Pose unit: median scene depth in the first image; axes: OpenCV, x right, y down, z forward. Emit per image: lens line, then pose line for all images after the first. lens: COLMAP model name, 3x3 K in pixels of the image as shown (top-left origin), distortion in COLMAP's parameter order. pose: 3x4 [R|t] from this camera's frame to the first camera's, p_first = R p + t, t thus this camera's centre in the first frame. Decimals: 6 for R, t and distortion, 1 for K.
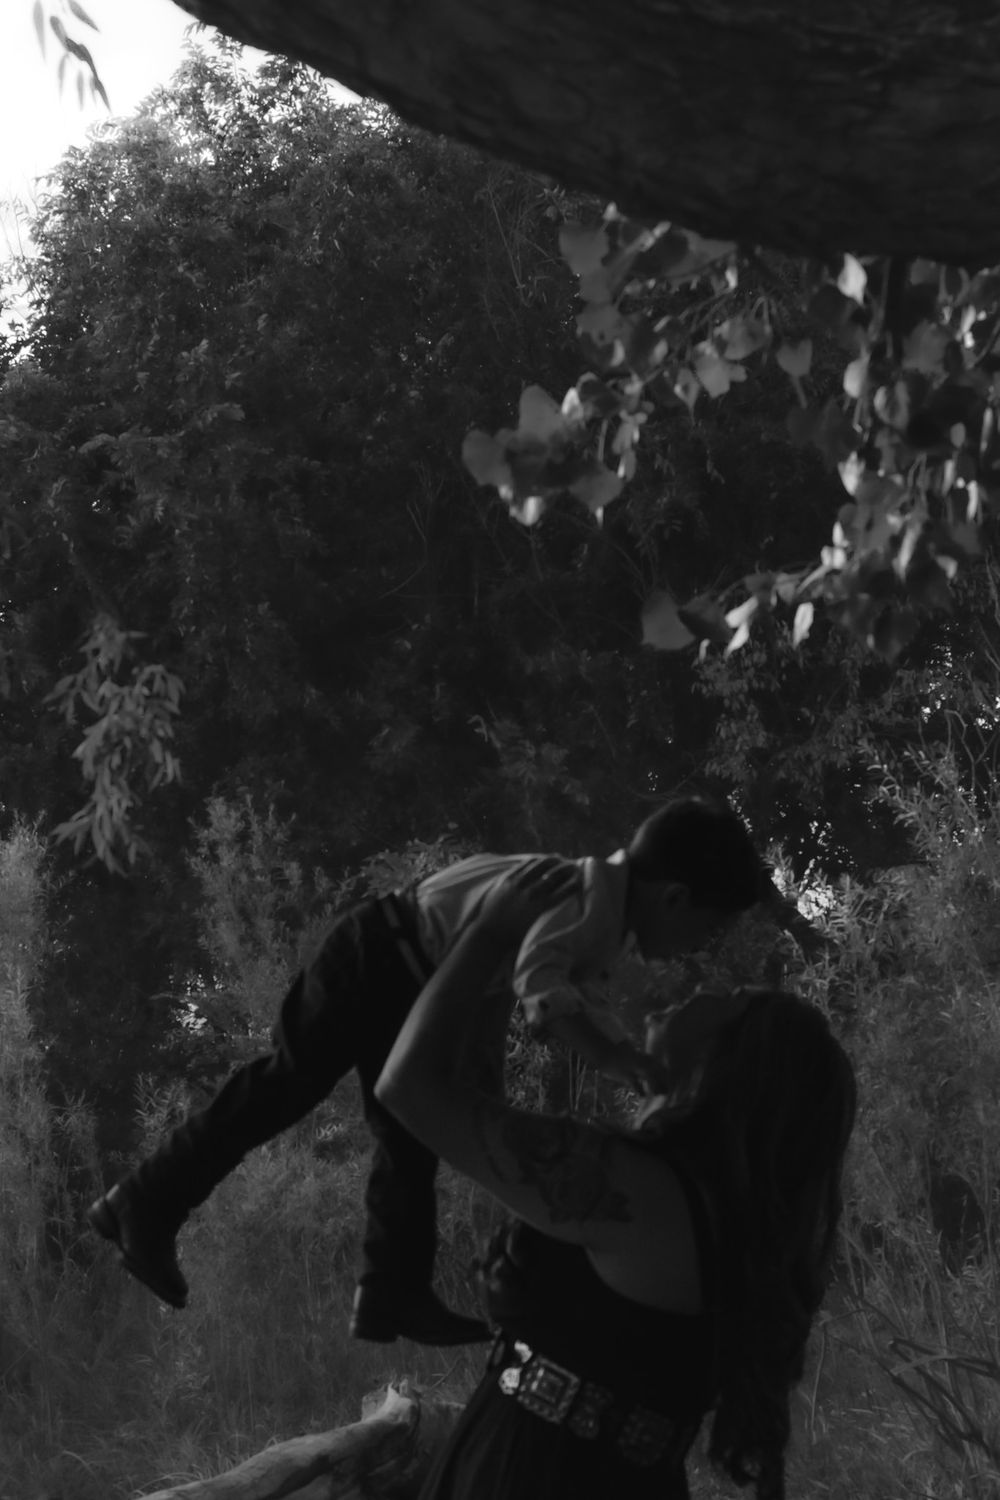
lens RADIAL K [[3179.6, 0, 500.0], [0, 3179.6, 750.0], [0, 0, 1]] dist [0.016020, 0.042496]
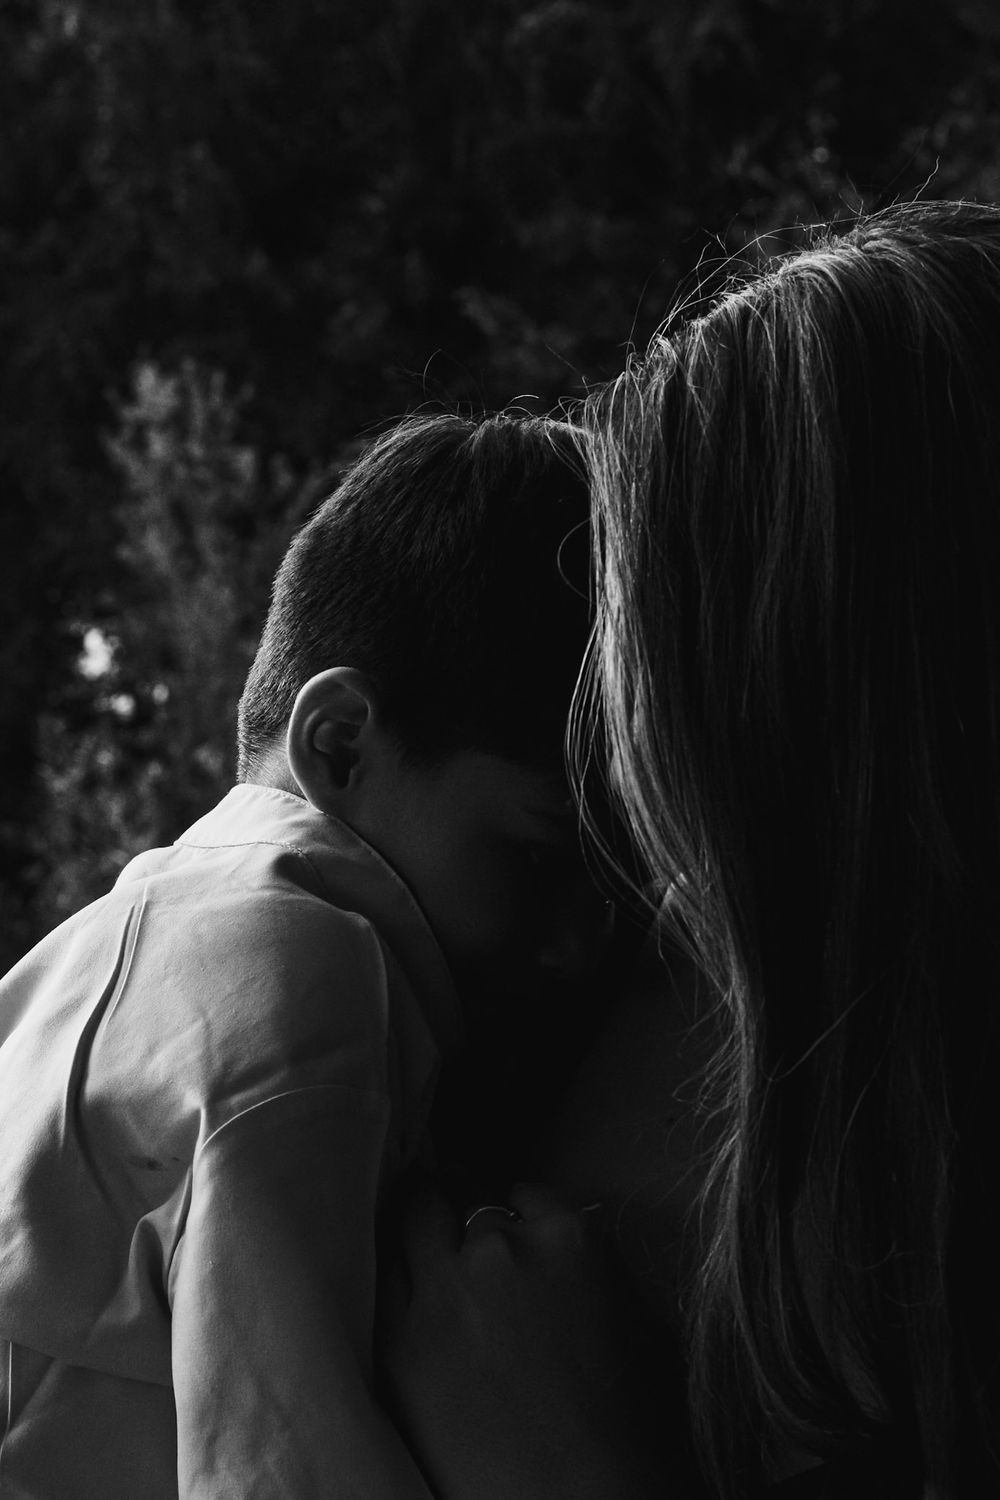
lens RADIAL K [[3179.6, 0, 500.0], [0, 3179.6, 750.0], [0, 0, 1]] dist [0.016020, 0.042496]
pose [[0.999228, 0.021121, 0.033135, -0.022541], [-0.024456, 0.994309, 0.103689, 0.021254], [-0.030756, -0.104419, 0.994058, 0.186587]]
